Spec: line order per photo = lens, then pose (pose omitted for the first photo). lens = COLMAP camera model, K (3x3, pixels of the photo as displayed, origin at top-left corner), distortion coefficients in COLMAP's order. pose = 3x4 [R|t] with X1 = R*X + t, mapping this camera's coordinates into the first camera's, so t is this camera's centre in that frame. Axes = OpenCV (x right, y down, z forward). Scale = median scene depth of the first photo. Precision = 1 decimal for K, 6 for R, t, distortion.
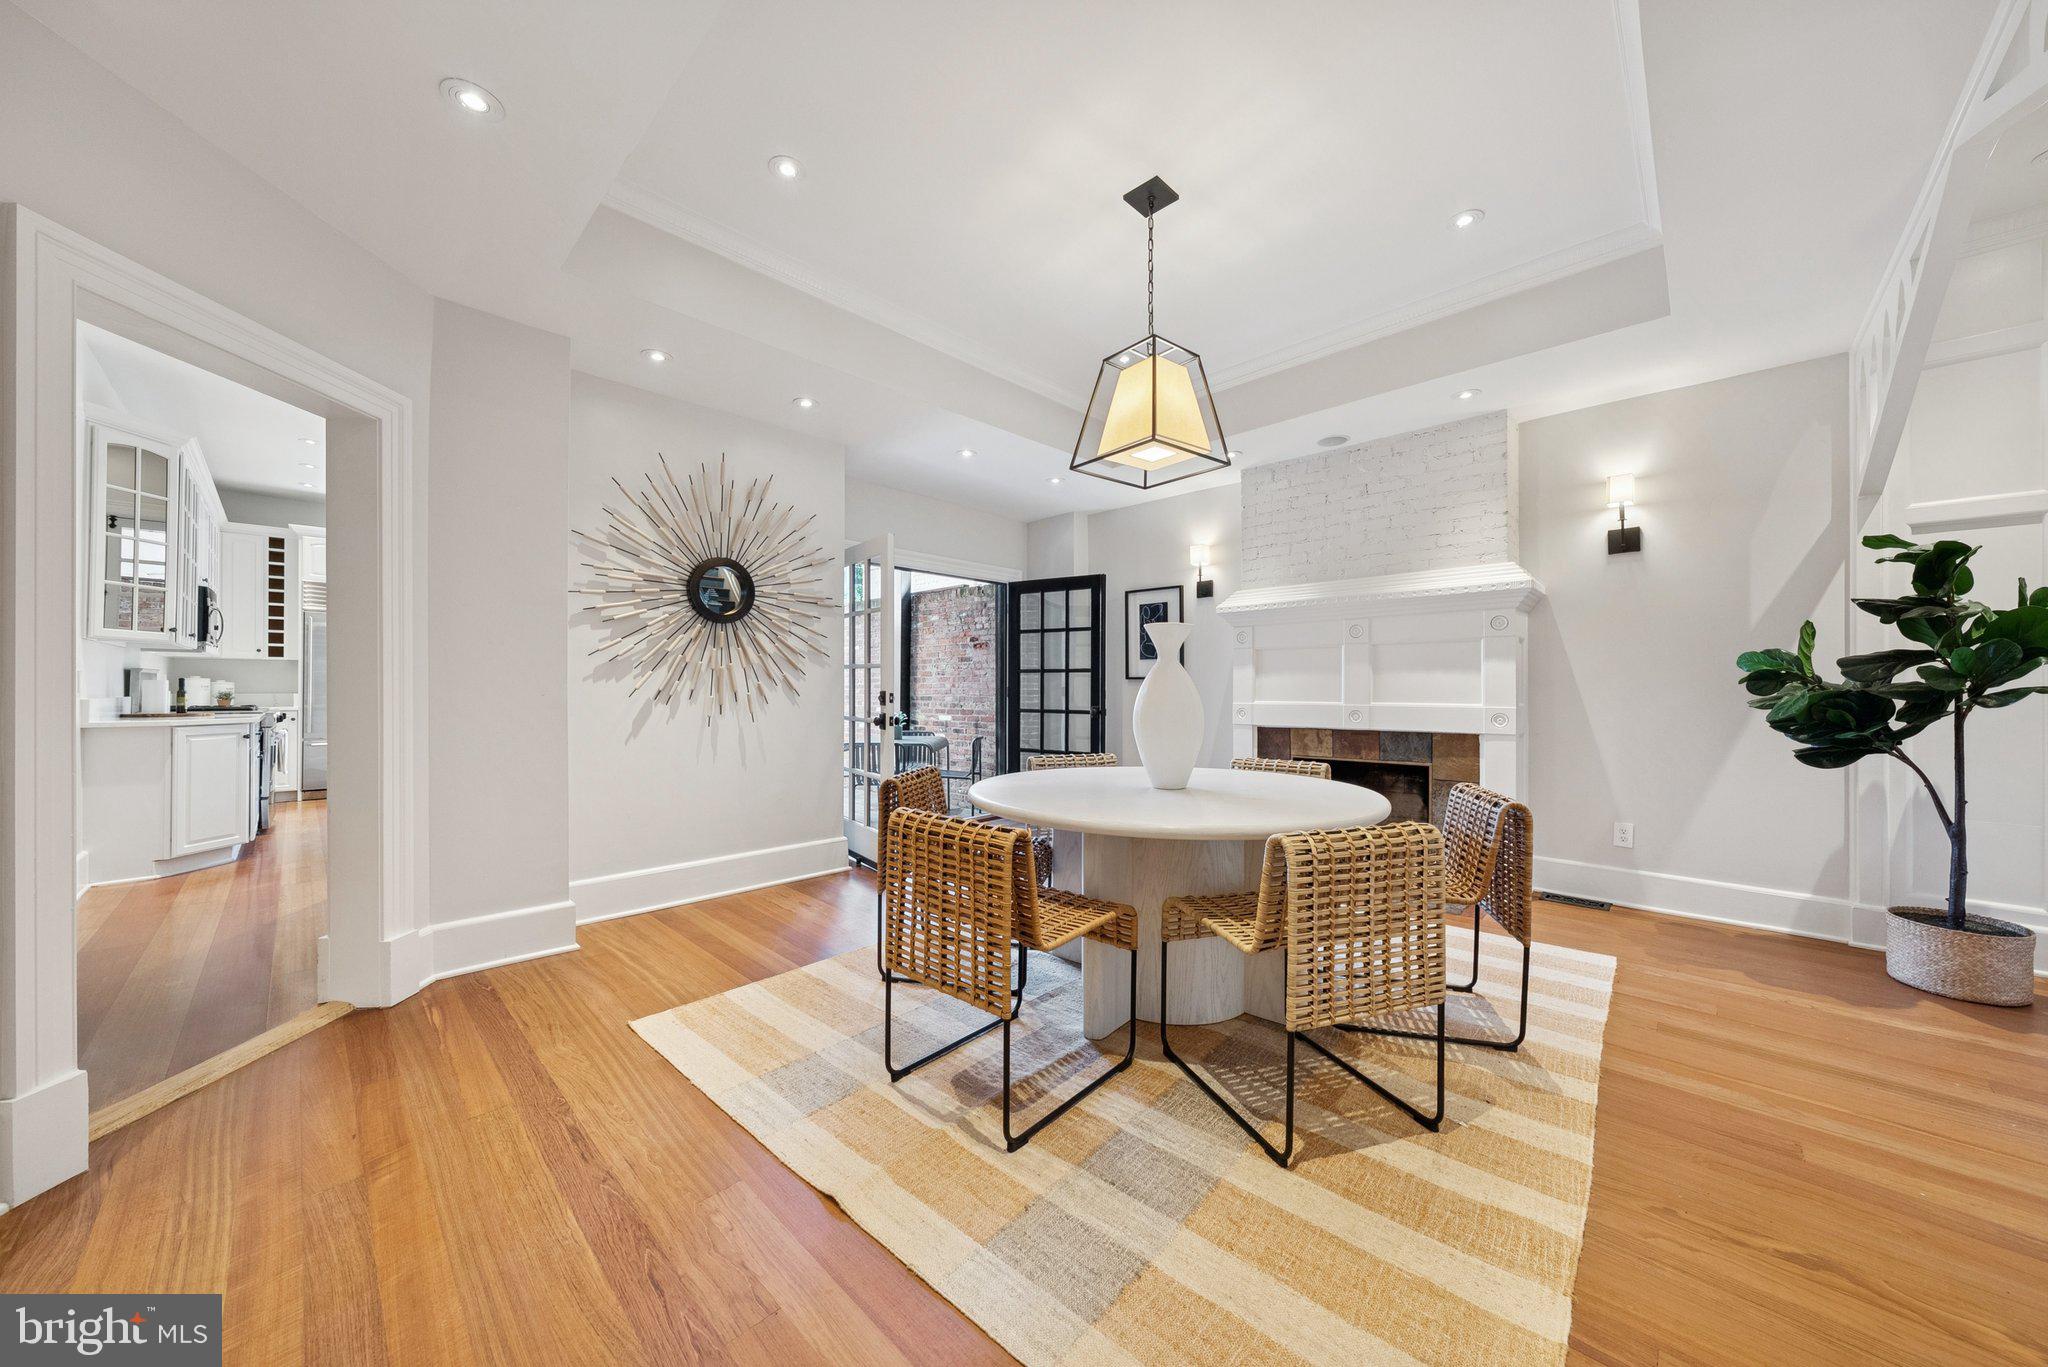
lens RADIAL K [[719.2, 0, 1024.0], [0, 719.2, 683.5], [0, 0, 1]] dist [0.000636, 0.000065]
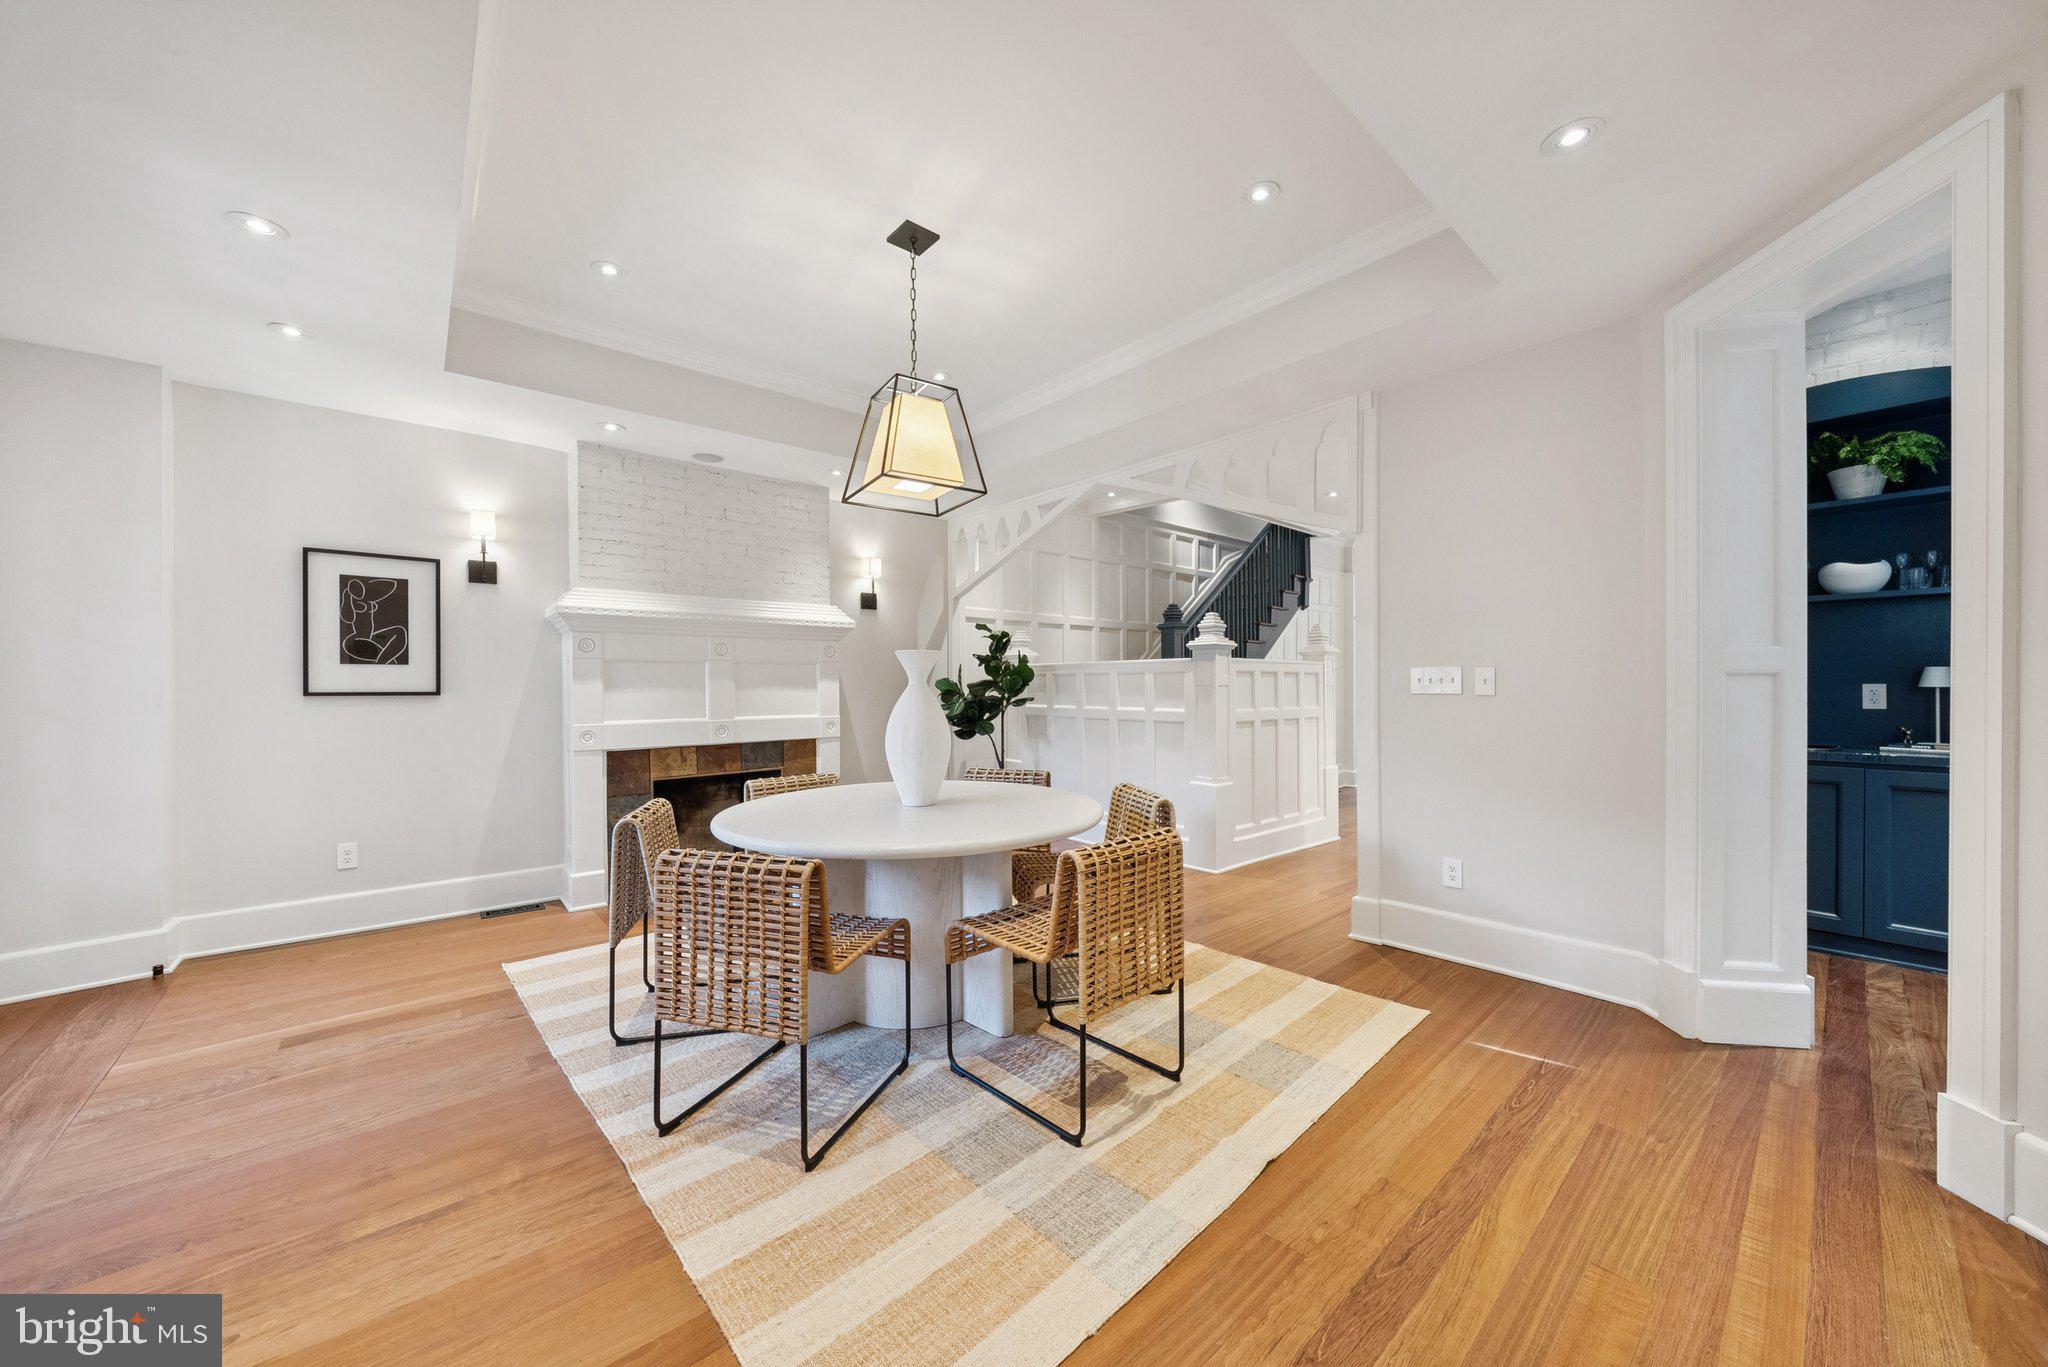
lens RADIAL K [[724.9, 0, 1024.0], [0, 724.9, 683.5], [0, 0, 1]] dist [-0.000522, -0.000143]
pose [[0.067735, 0.004184, 0.997695, -0.656219], [-0.001189, 0.999991, -0.004113, -0.022777], [-0.997703, -0.000908, 0.067739, 0.590733]]
